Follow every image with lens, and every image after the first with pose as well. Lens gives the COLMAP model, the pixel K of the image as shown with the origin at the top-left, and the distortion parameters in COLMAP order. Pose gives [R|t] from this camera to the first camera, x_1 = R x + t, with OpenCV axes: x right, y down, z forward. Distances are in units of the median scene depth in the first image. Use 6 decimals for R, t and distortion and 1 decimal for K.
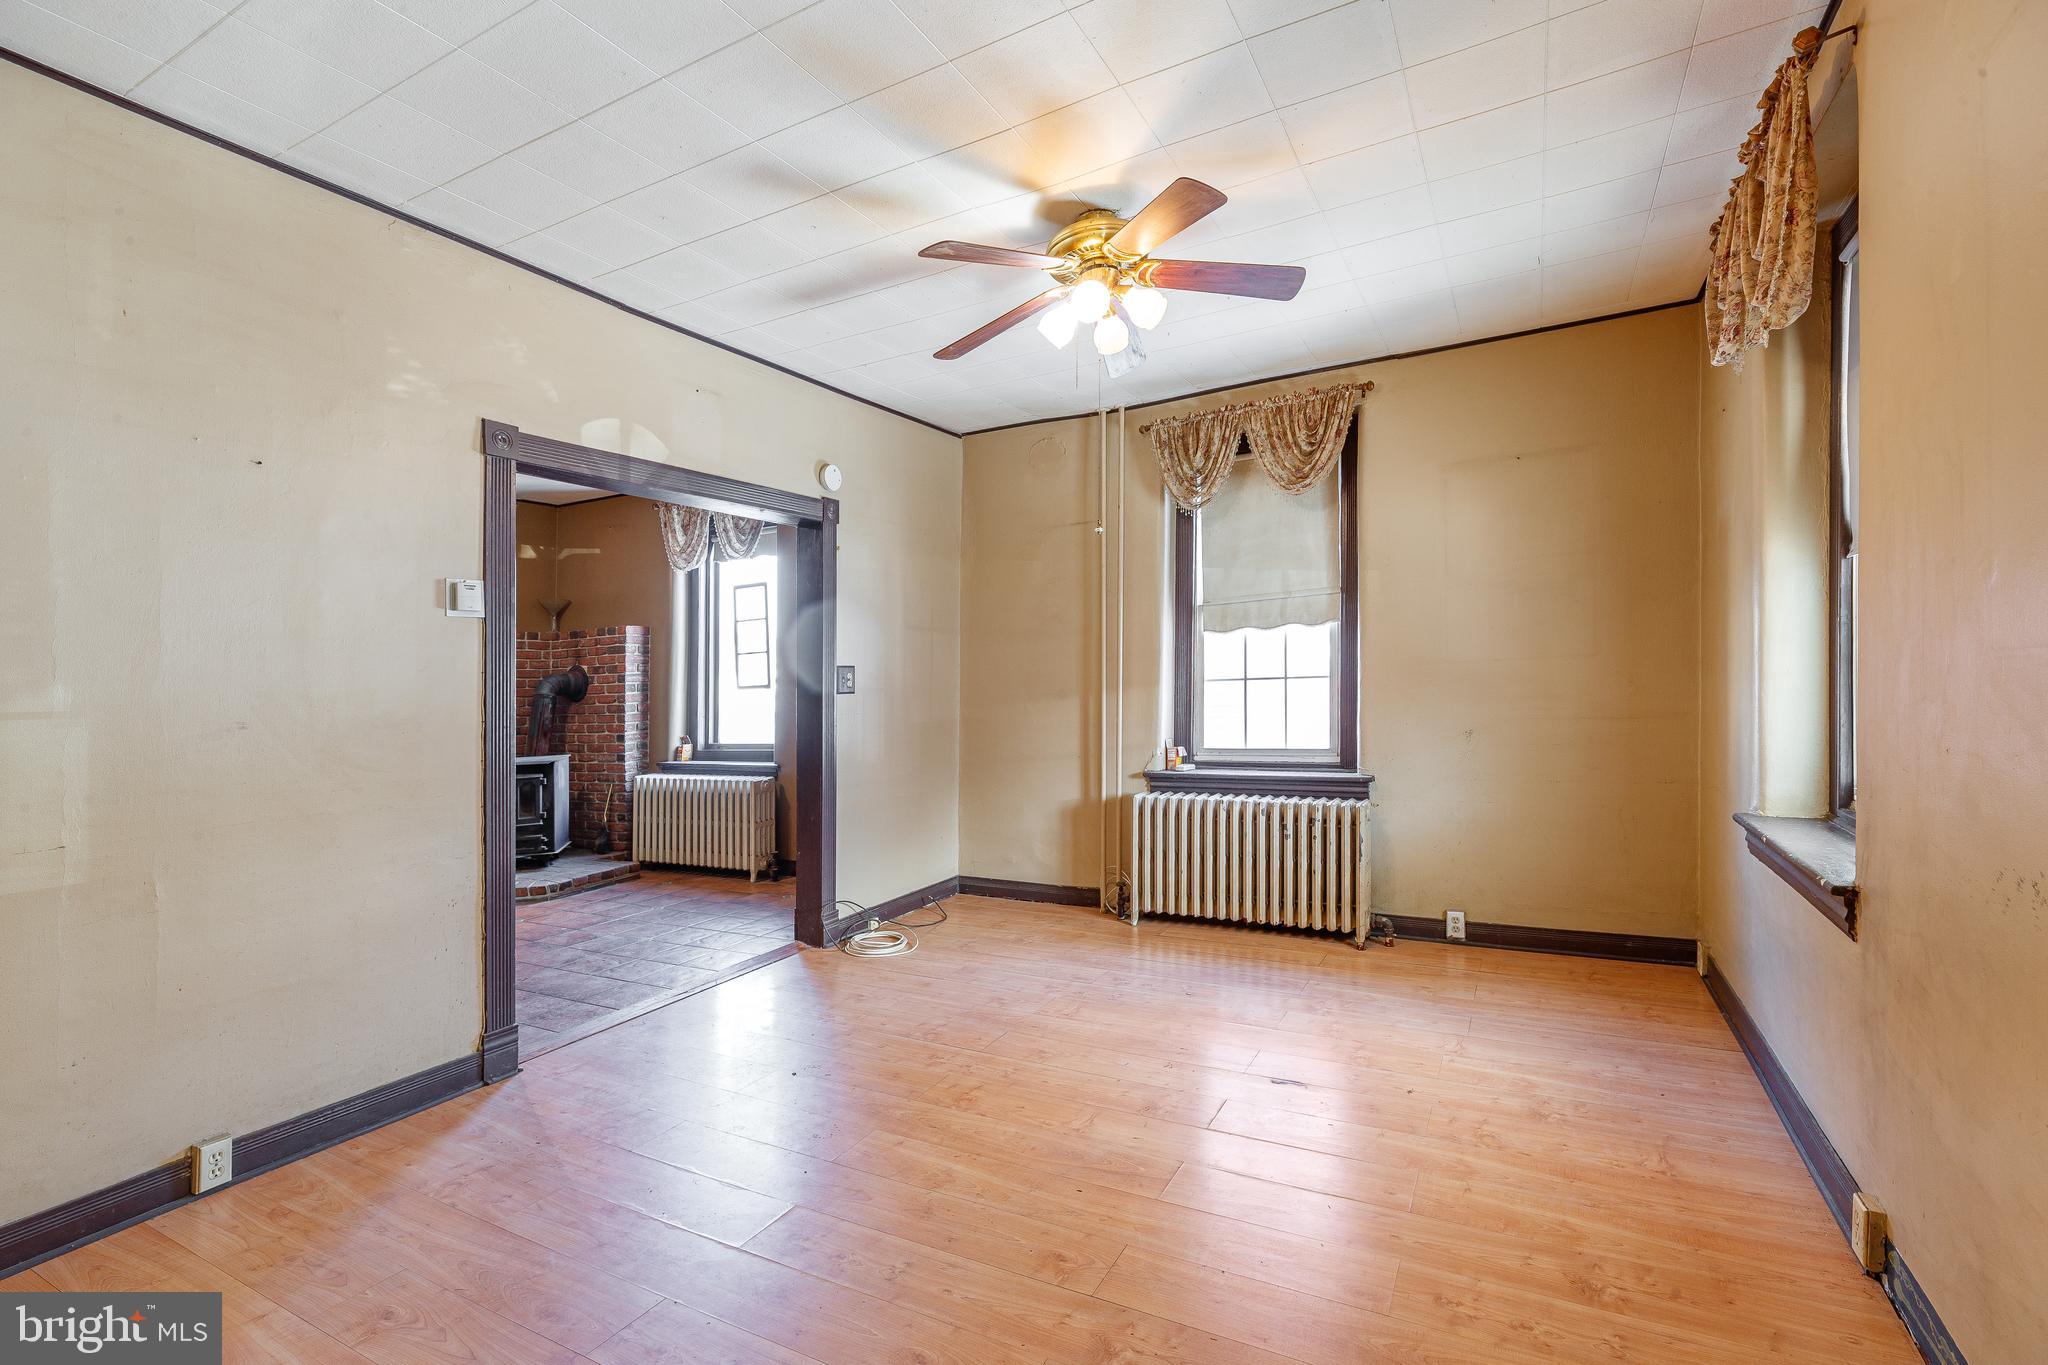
lens RADIAL K [[969.3, 0, 1001.8], [0, 969.3, 656.0], [0, 0, 1]] dist [0.010623, 0.000000]
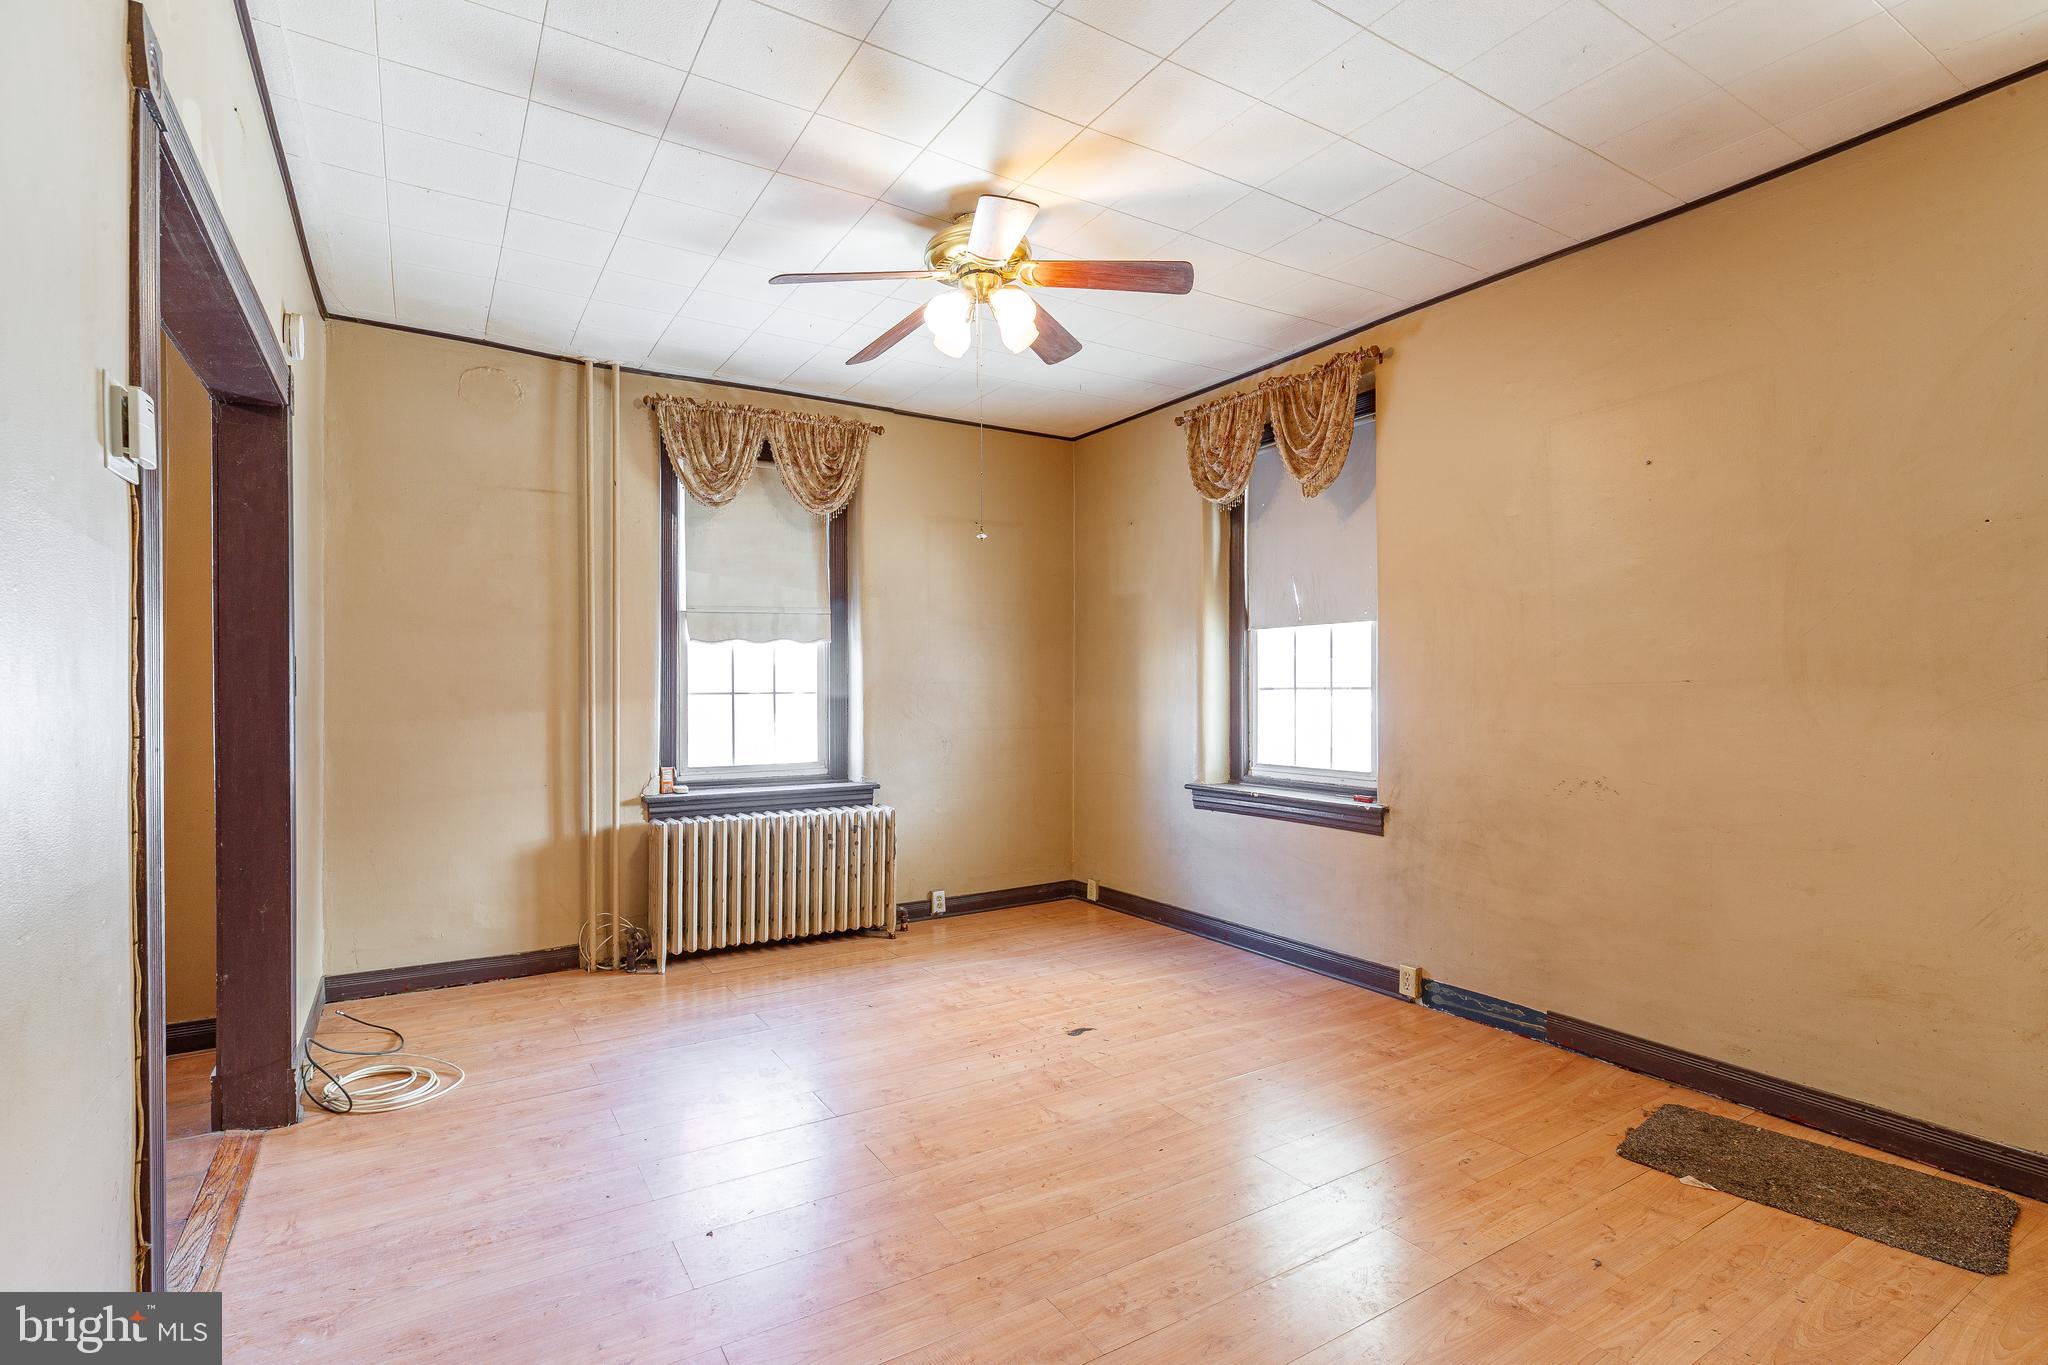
lens RADIAL K [[964.1, 0, 1013.0], [0, 964.1, 690.2], [0, 0, 1]] dist [0.005454, -0.000867]
pose [[0.479843, 0.030602, 0.876820, -0.532666], [-0.031152, 0.999356, -0.017830, 0.034667], [-0.876801, -0.018759, 0.480487, 0.355059]]
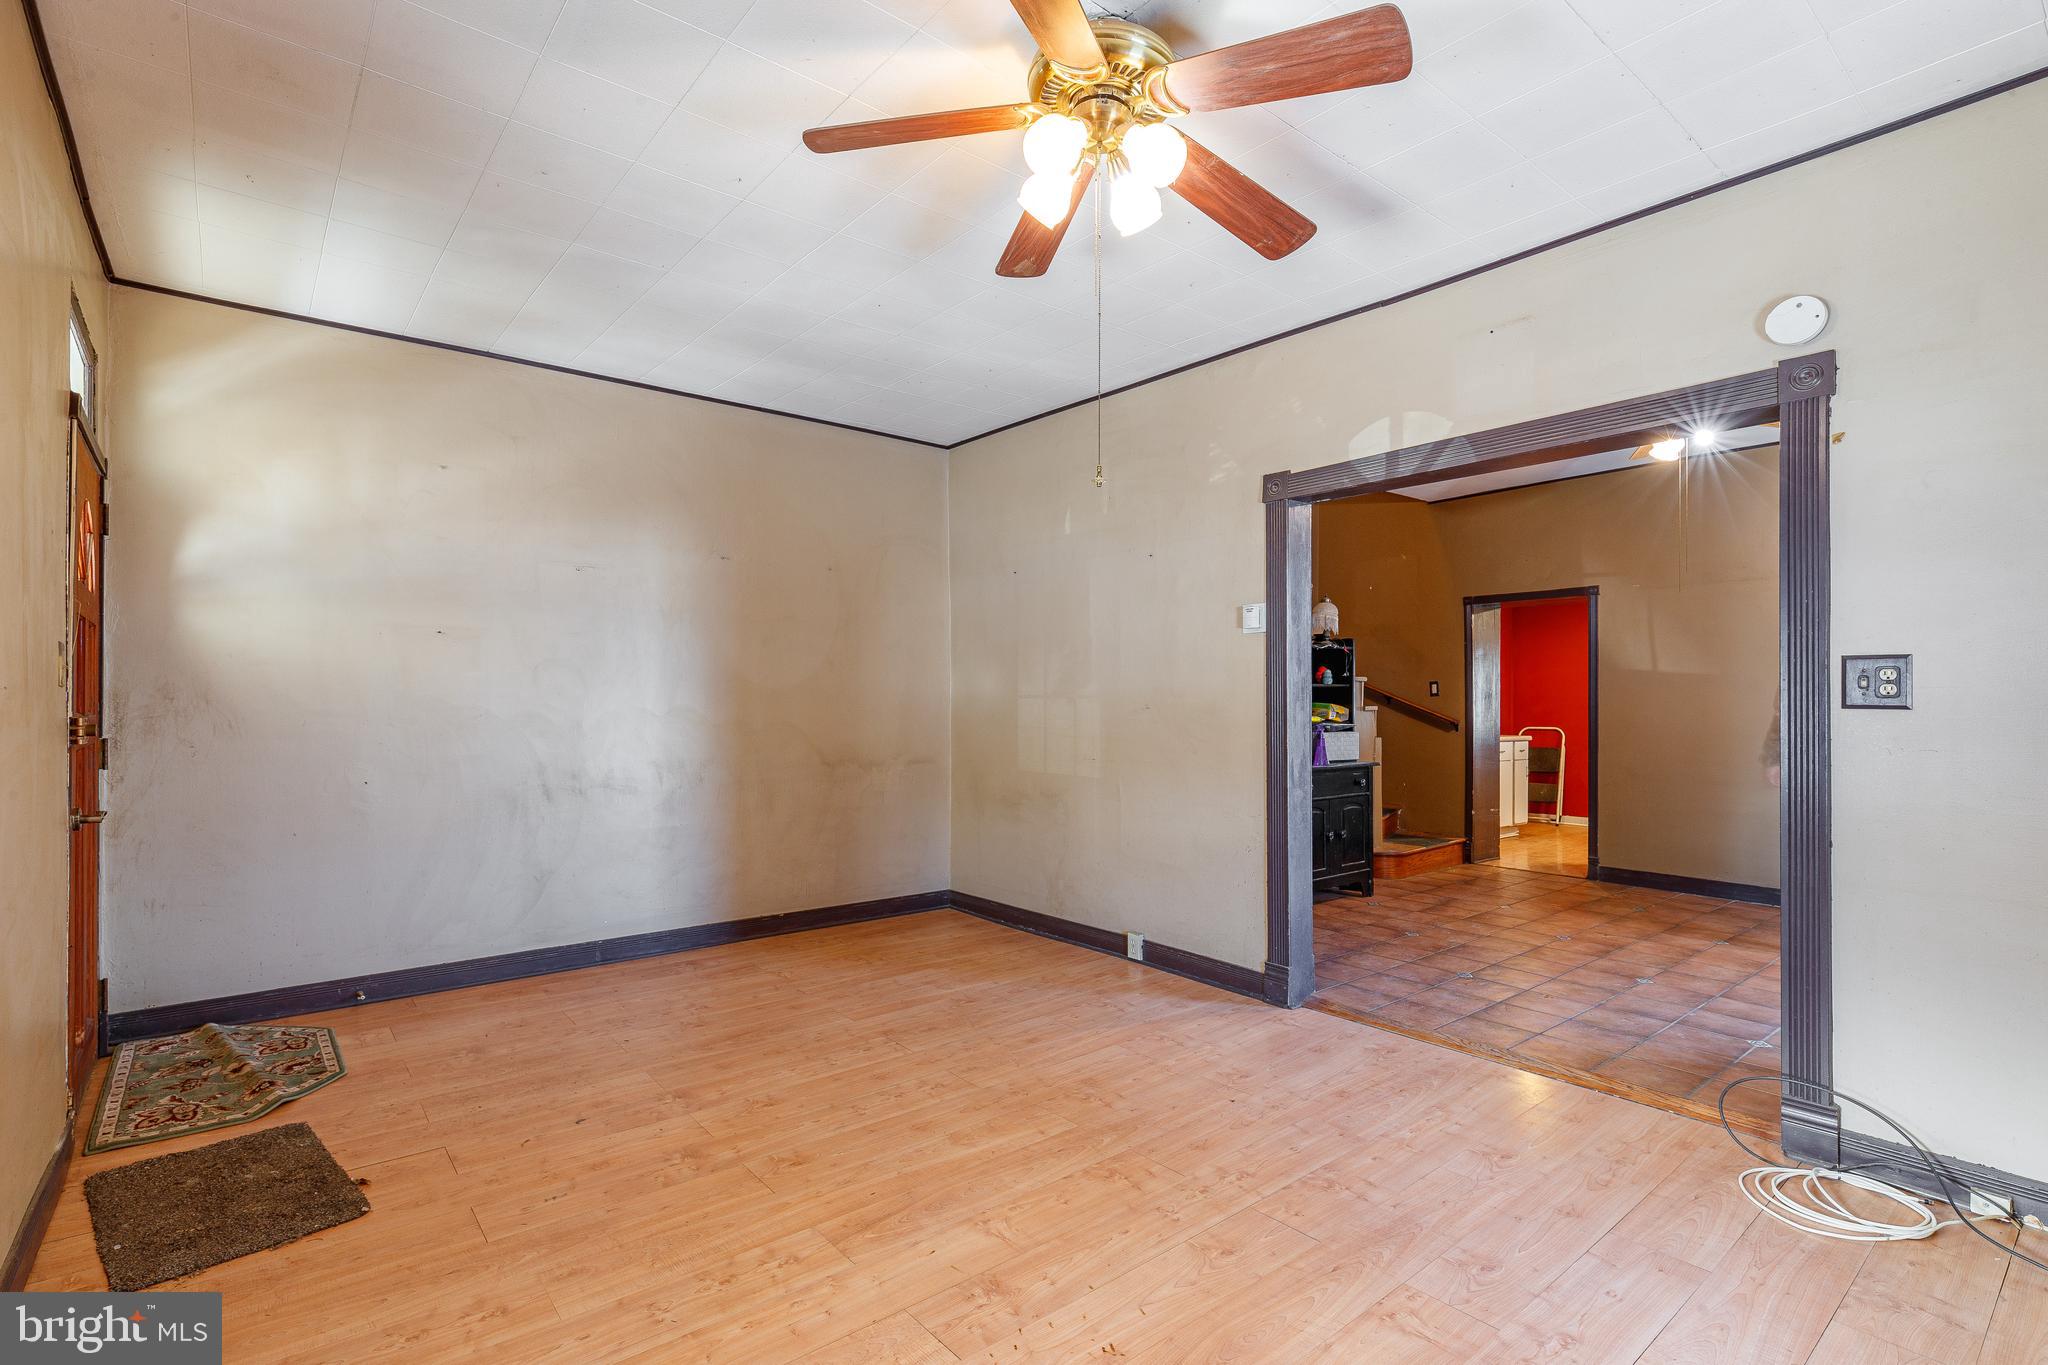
lens RADIAL K [[964.1, 0, 1013.0], [0, 964.1, 690.2], [0, 0, 1]] dist [0.005454, -0.000867]
pose [[-0.366334, 0.027916, -0.930065, 0.525810], [0.030966, 0.999362, 0.017799, 0.007706], [0.929968, -0.022280, -0.366964, 0.843403]]
